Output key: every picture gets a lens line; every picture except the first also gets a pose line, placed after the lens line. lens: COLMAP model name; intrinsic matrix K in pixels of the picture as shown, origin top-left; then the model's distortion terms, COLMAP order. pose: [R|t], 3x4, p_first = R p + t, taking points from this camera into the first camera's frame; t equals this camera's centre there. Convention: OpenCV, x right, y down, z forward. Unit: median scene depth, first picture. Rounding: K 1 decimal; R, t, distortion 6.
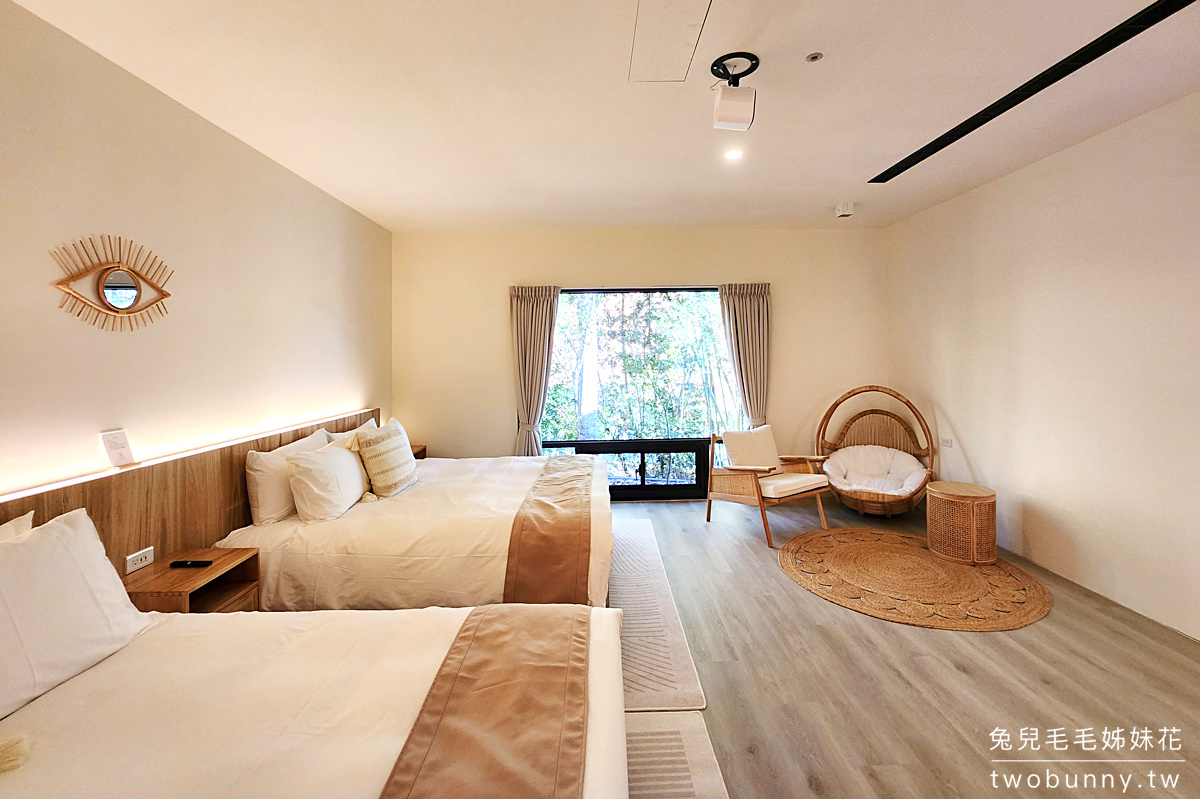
lens RADIAL K [[509.8, 0, 616.7], [0, 509.8, 332.0], [0, 0, 1]] dist [-0.018948, -0.000273]
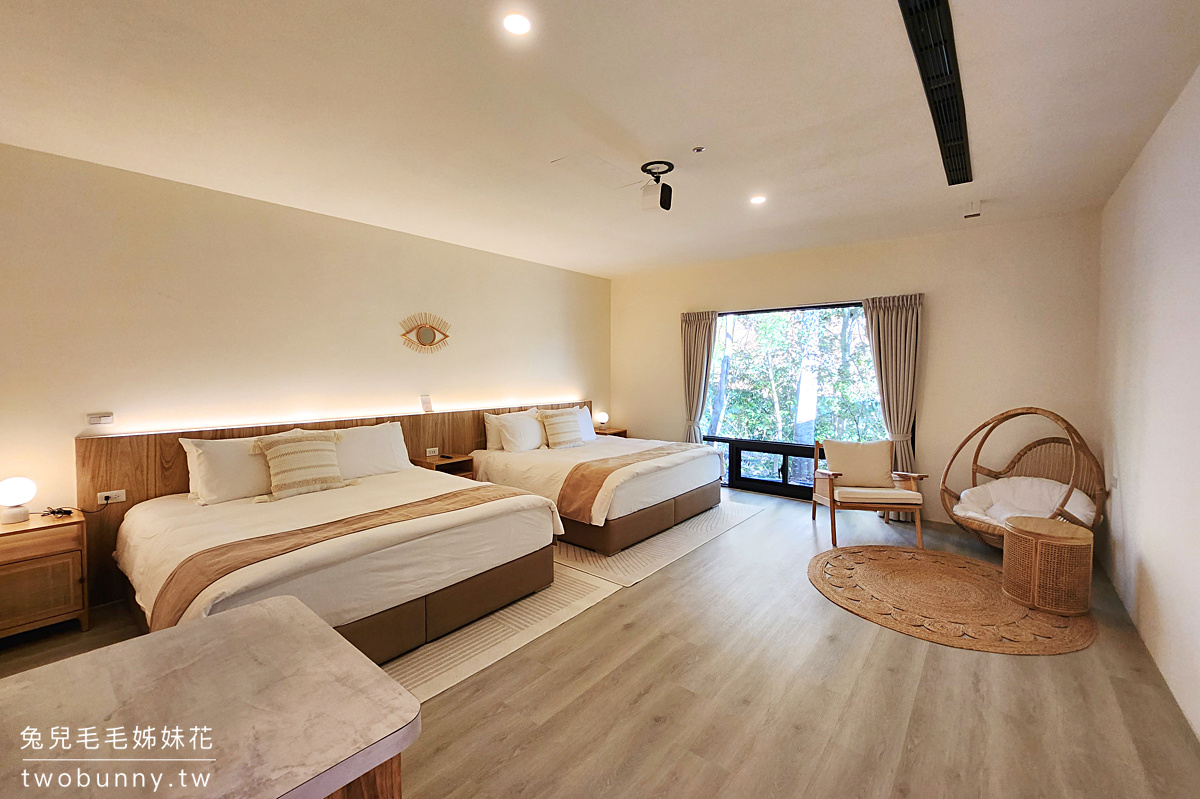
lens RADIAL K [[509.8, 0, 609.6], [0, 509.8, 373.1], [0, 0, 1]] dist [-0.018948, -0.000273]
pose [[0.754713, 0.019699, -0.655759, 0.795122], [0.017438, 0.998594, 0.050068, -0.010236], [0.655824, -0.049223, 0.753308, -0.149256]]
